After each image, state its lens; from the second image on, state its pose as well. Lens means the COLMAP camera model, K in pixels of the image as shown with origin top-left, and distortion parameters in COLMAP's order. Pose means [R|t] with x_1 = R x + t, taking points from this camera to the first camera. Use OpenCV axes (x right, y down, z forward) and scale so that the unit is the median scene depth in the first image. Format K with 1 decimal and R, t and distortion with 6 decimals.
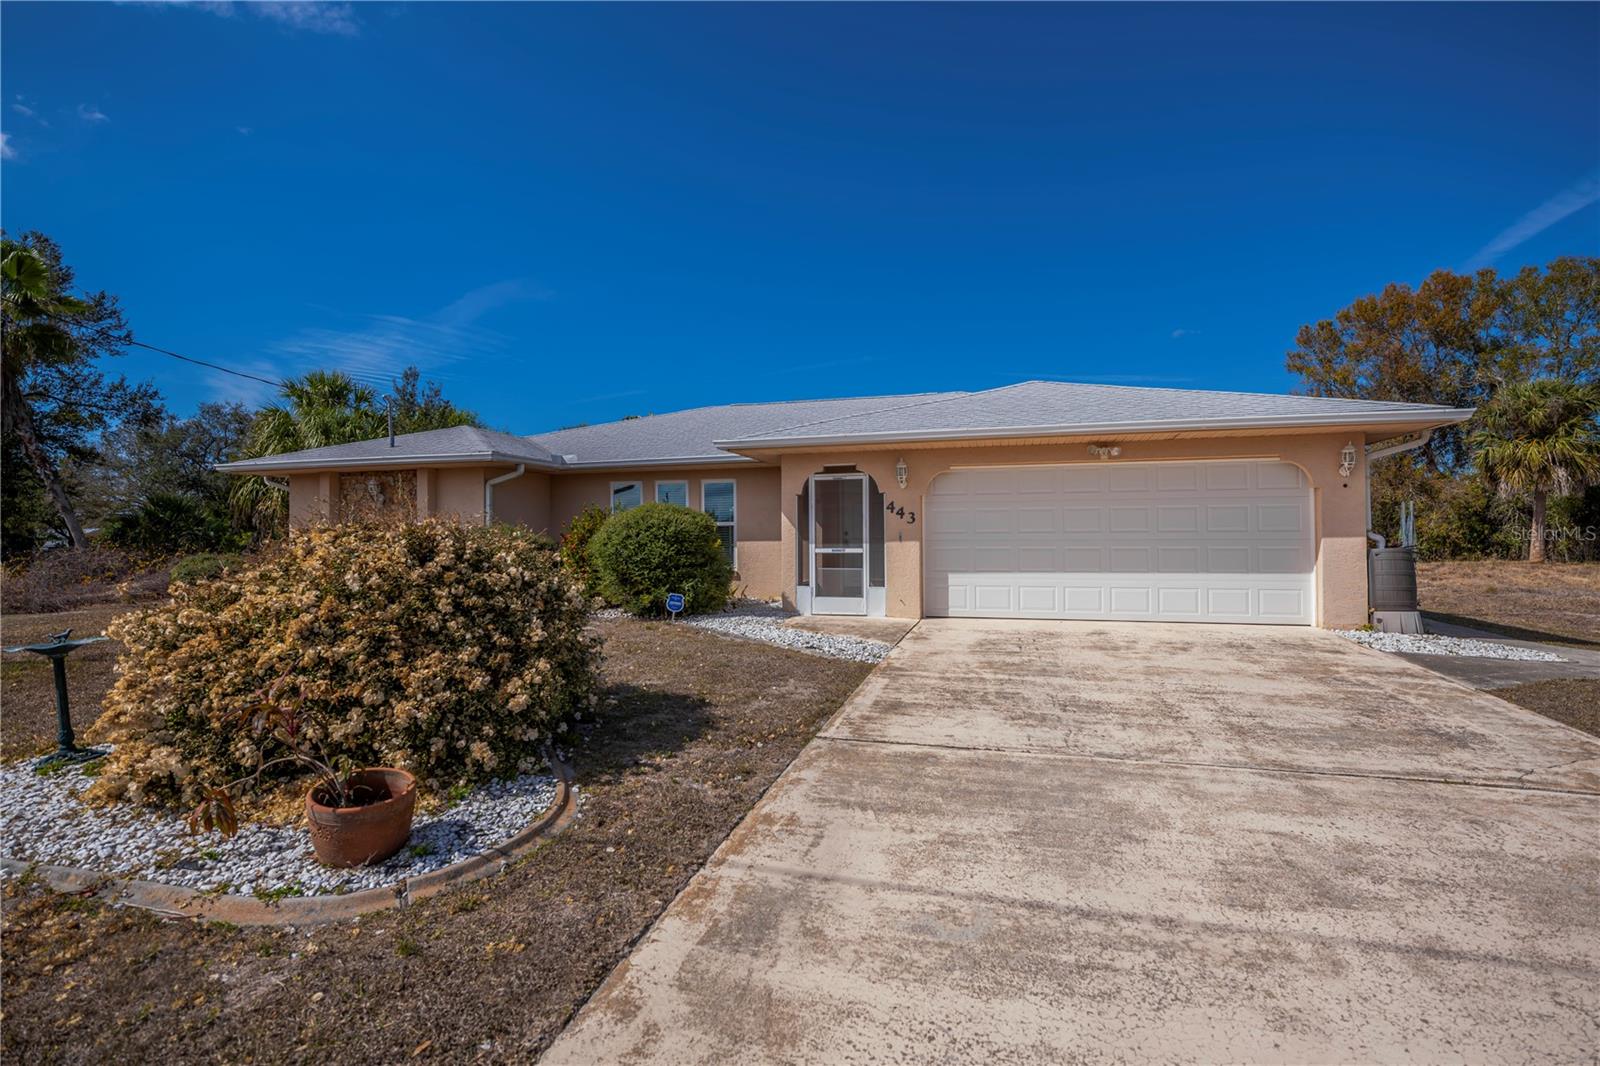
lens RADIAL K [[737.5, 0, 800.0], [0, 737.5, 533.0], [0, 0, 1]] dist [-0.009627, -0.000048]
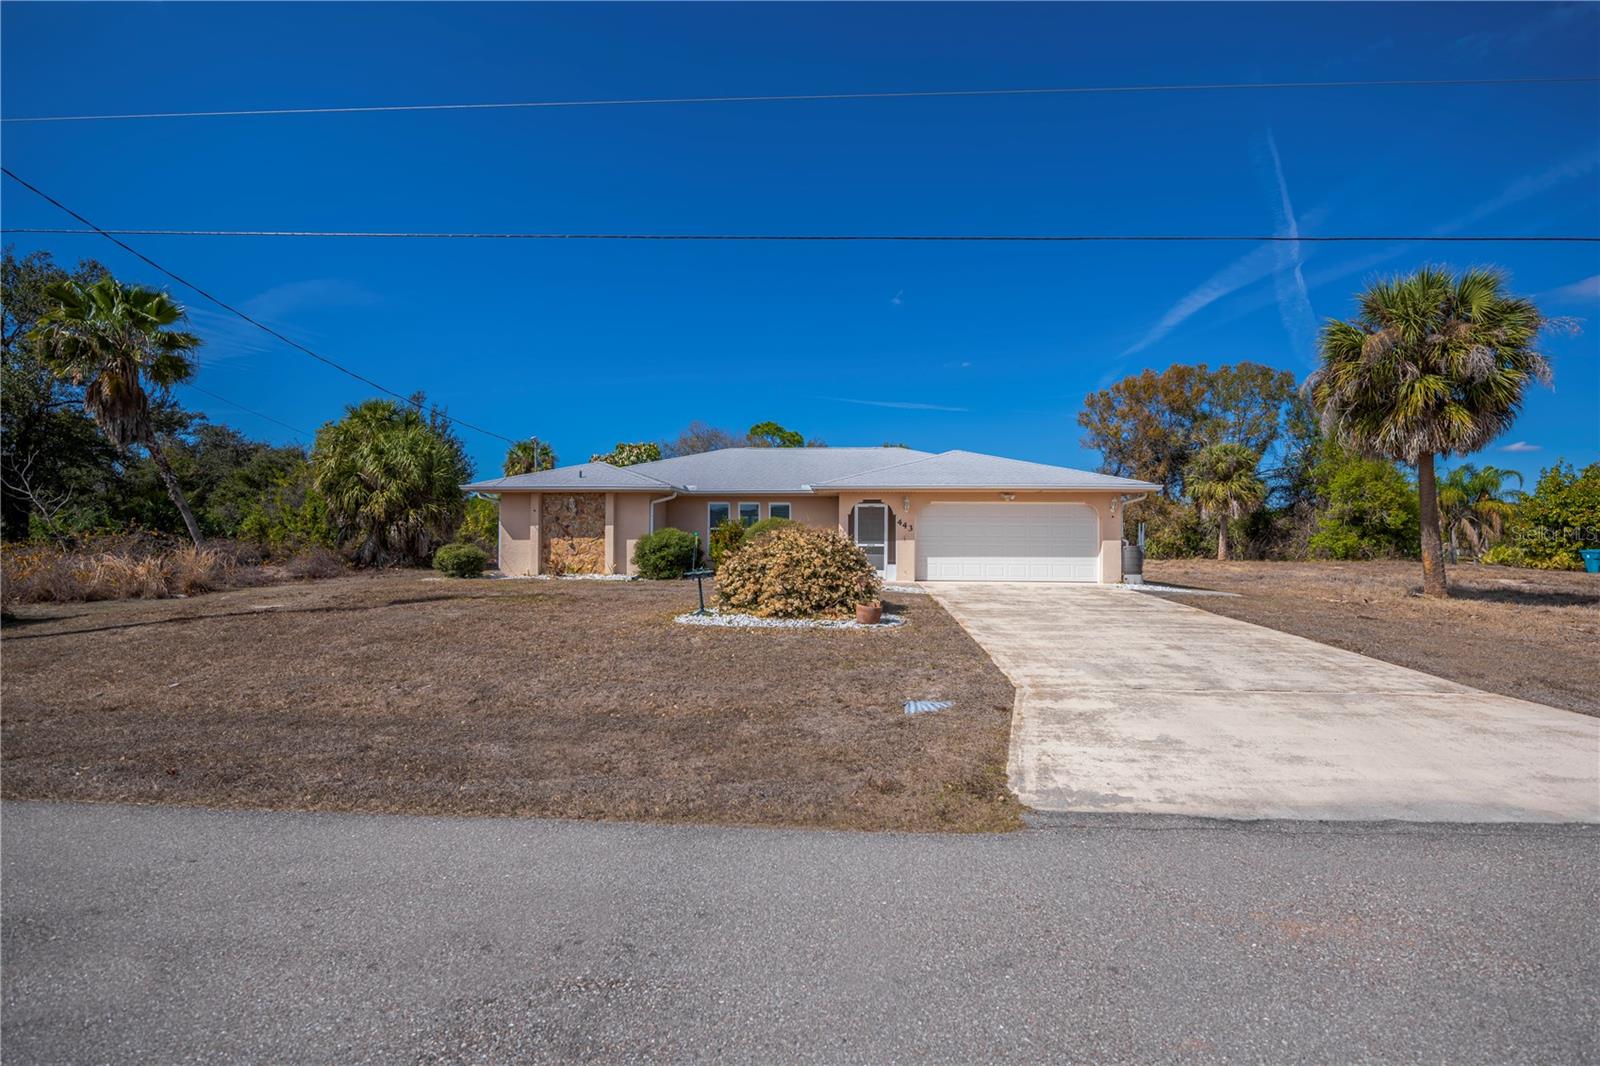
lens RADIAL K [[693.5, 0, 800.0], [0, 693.5, 533.0], [0, 0, 1]] dist [-0.022305, -0.000052]
pose [[0.977790, 0.013697, 0.209140, -0.490145], [-0.012633, 0.999900, -0.006420, 0.006790], [-0.209207, 0.003635, 0.977865, -0.669751]]
